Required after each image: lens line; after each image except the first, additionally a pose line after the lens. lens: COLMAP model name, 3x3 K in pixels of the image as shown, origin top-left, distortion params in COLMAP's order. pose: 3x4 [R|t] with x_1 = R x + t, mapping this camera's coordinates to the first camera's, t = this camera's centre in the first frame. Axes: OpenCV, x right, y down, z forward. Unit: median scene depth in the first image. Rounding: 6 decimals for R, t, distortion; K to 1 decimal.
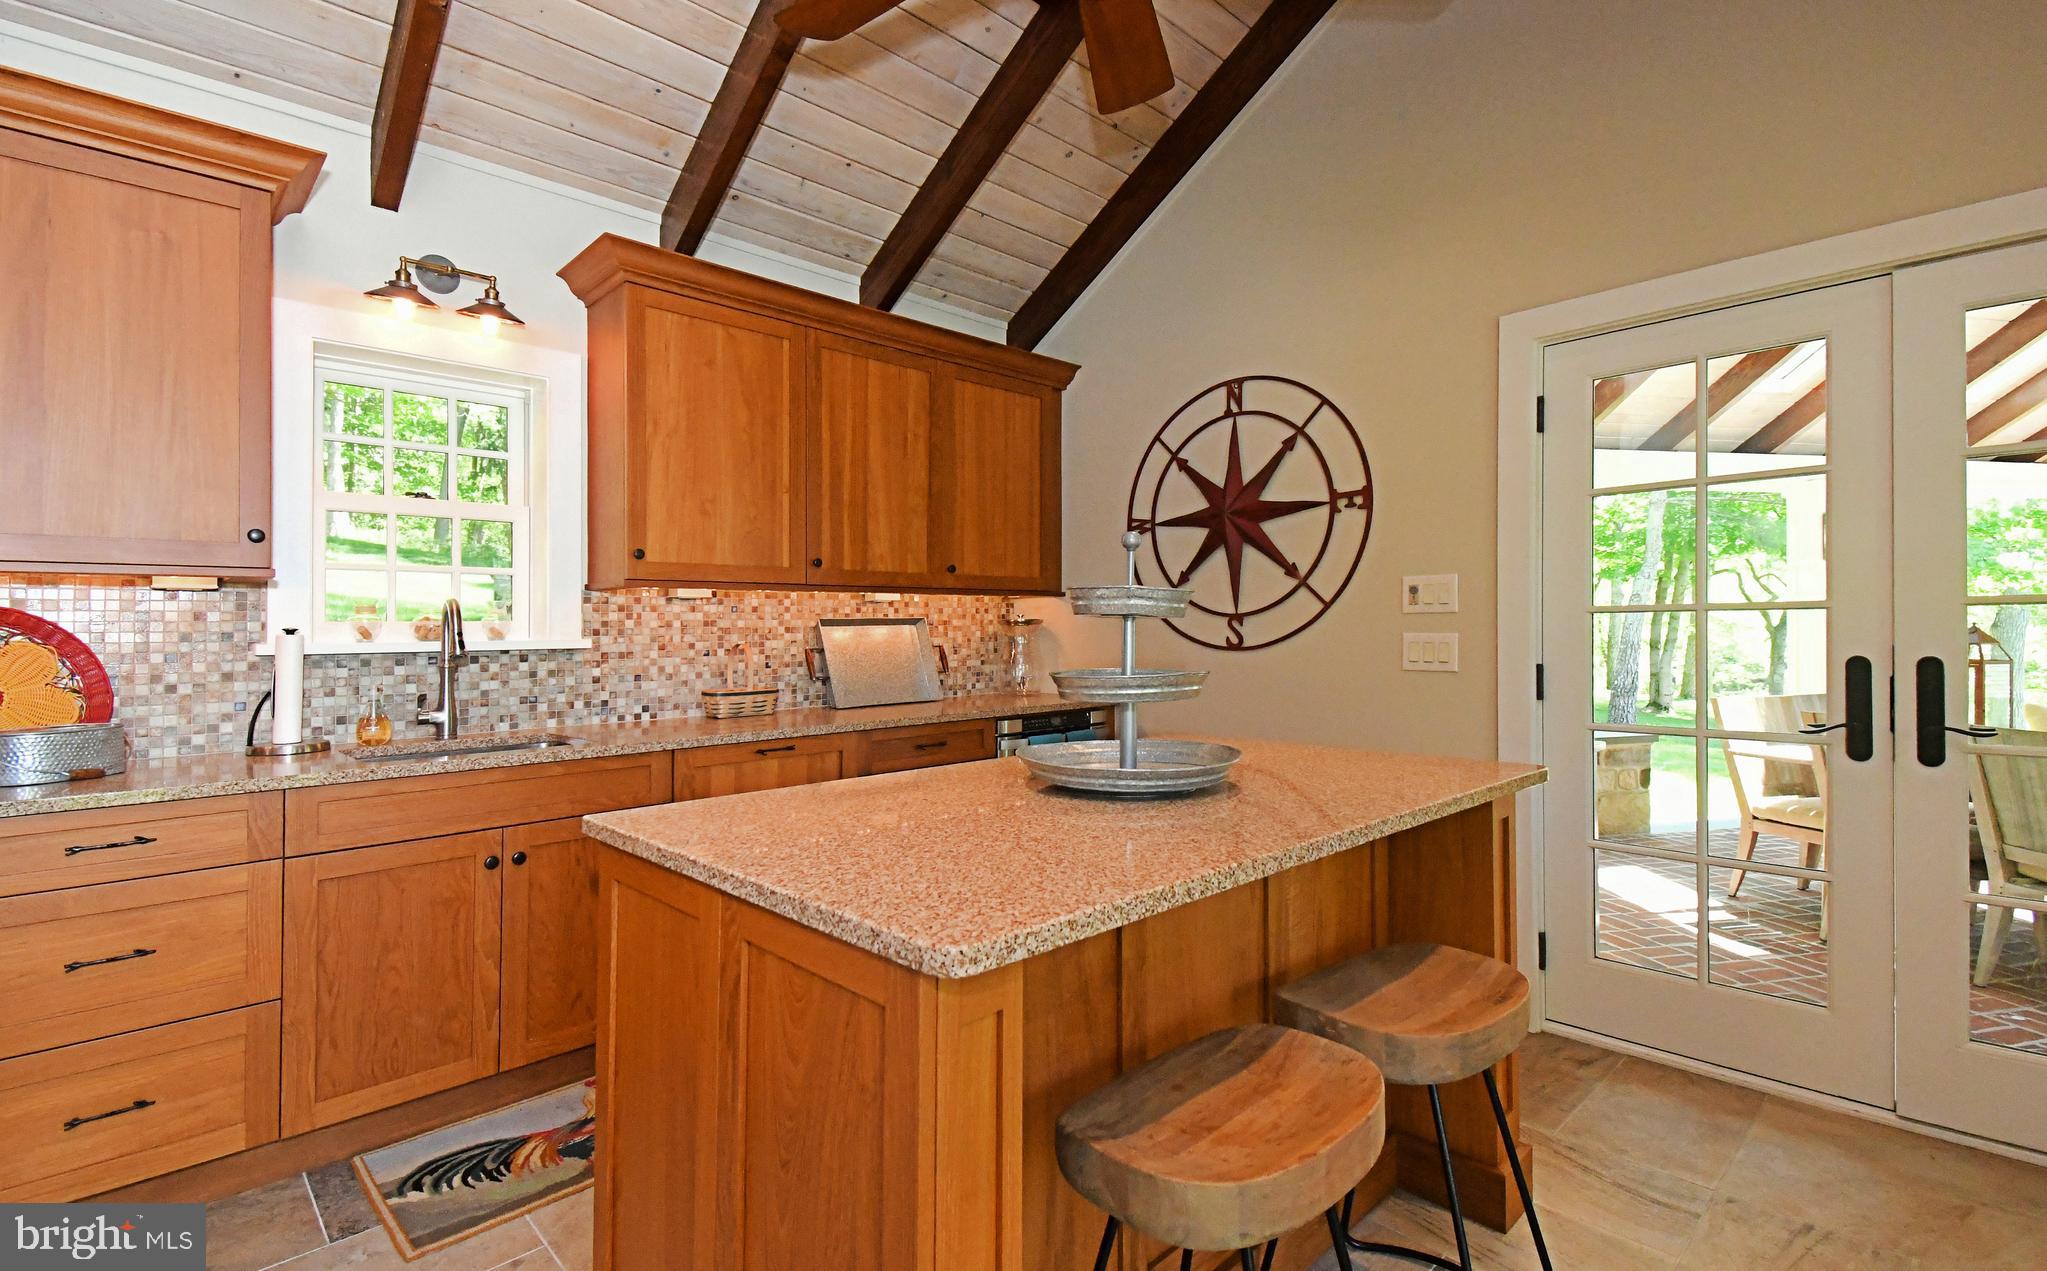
lens RADIAL K [[896.0, 0, 1020.7], [0, 896.0, 646.1], [0, 0, 1]] dist [0.001703, 0.000197]
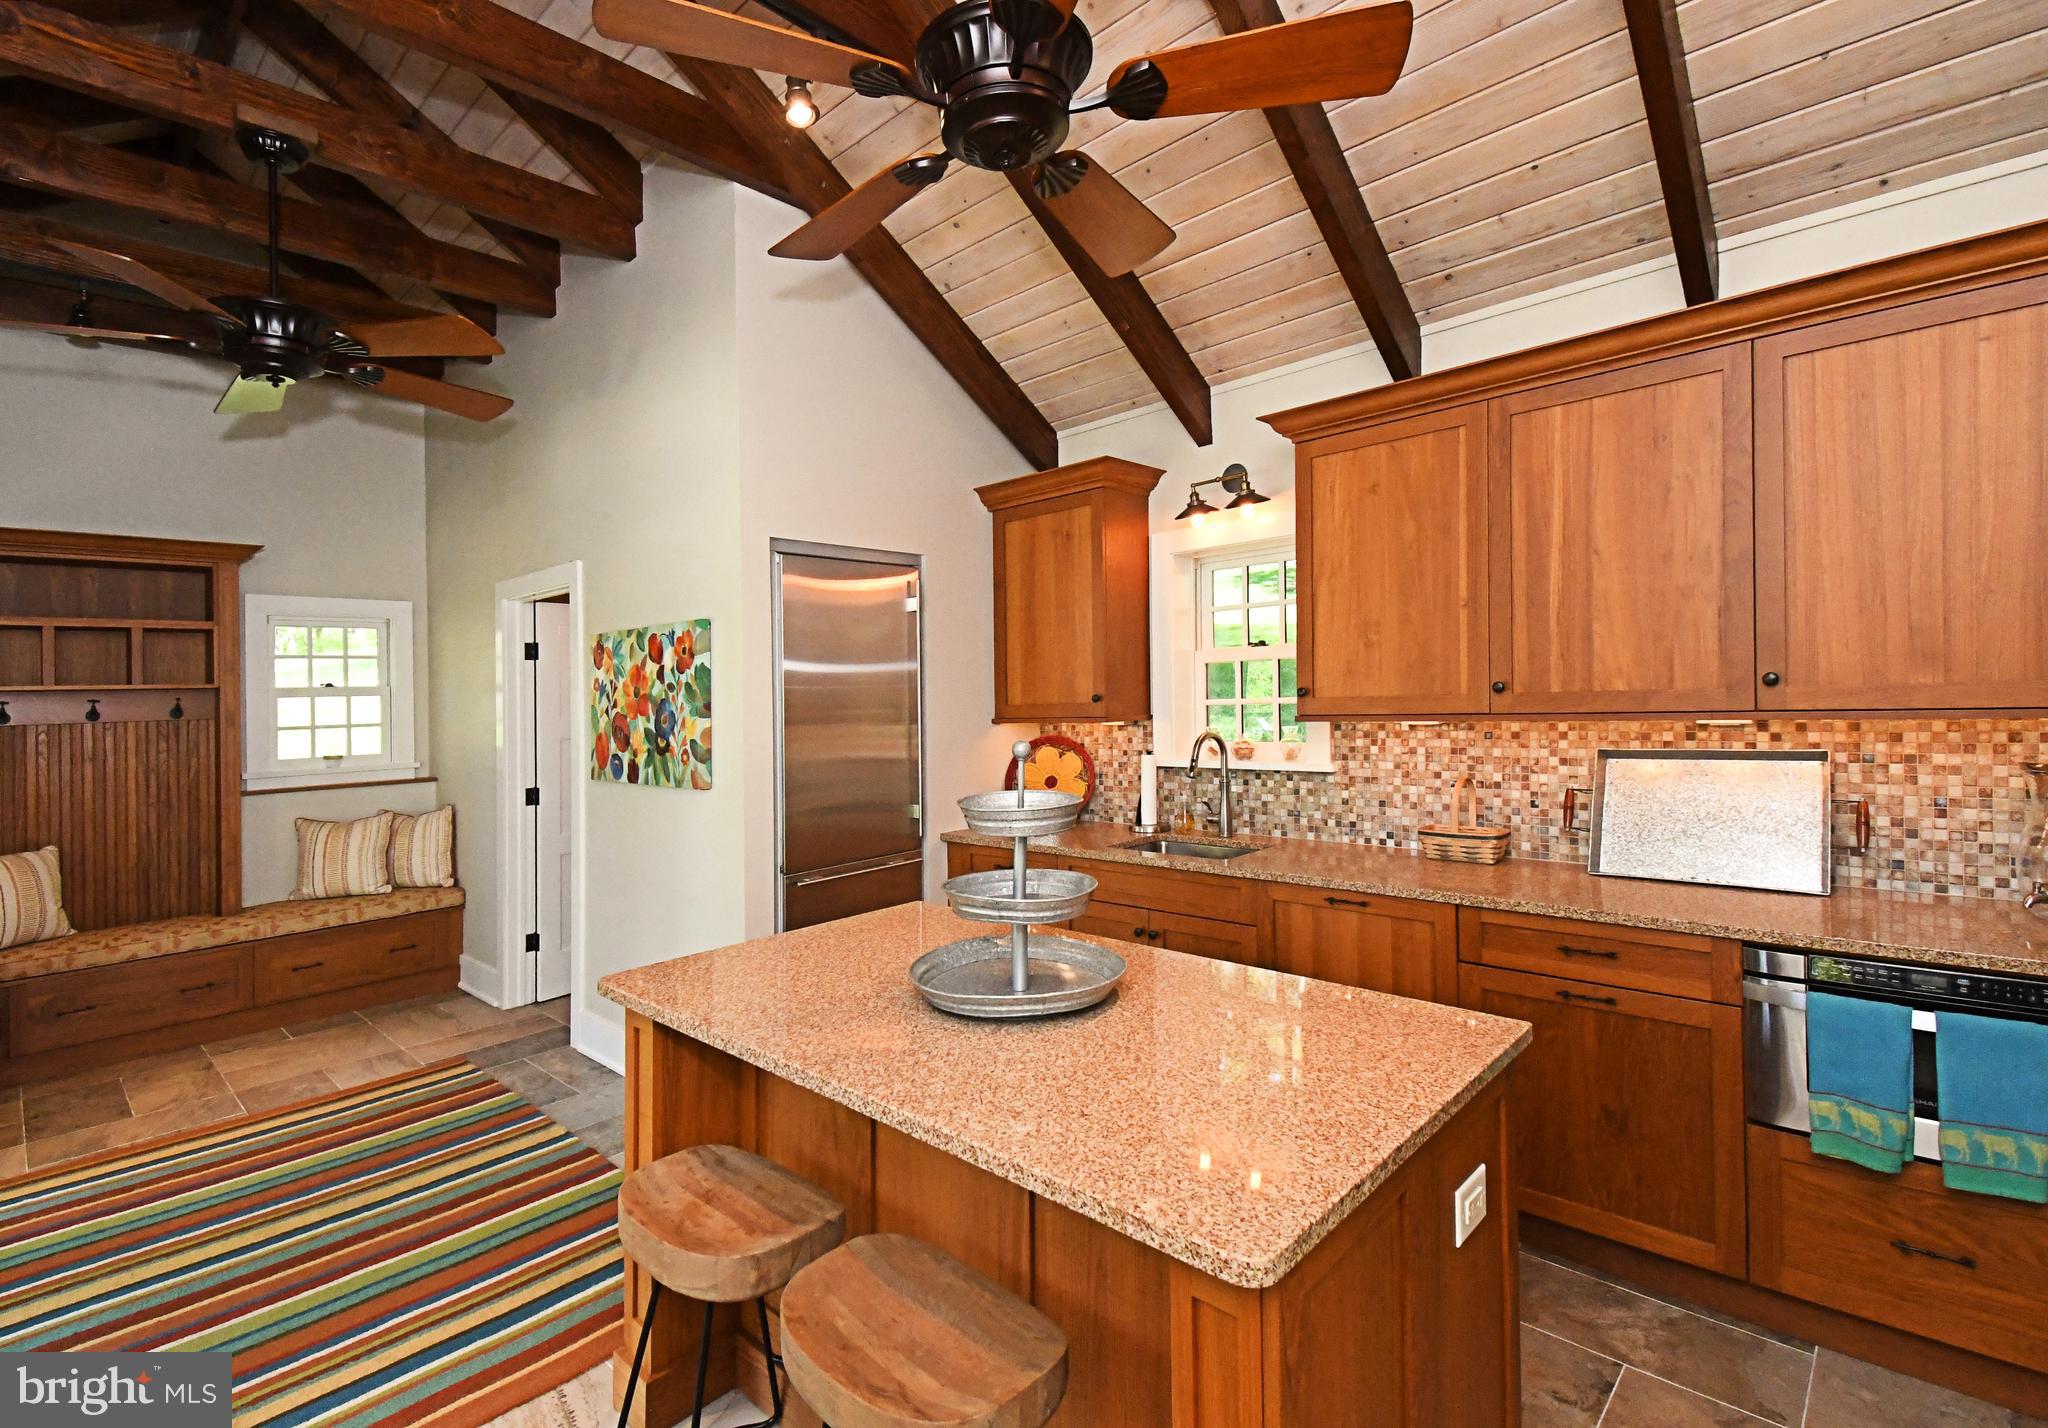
lens RADIAL K [[948.7, 0, 993.5], [0, 948.7, 678.6], [0, 0, 1]] dist [-0.003273, -0.001499]
pose [[0.021845, -0.010468, -0.999707, 0.627438], [0.014425, 0.999844, -0.010154, -0.099943], [0.999657, -0.014199, 0.021993, 0.534345]]
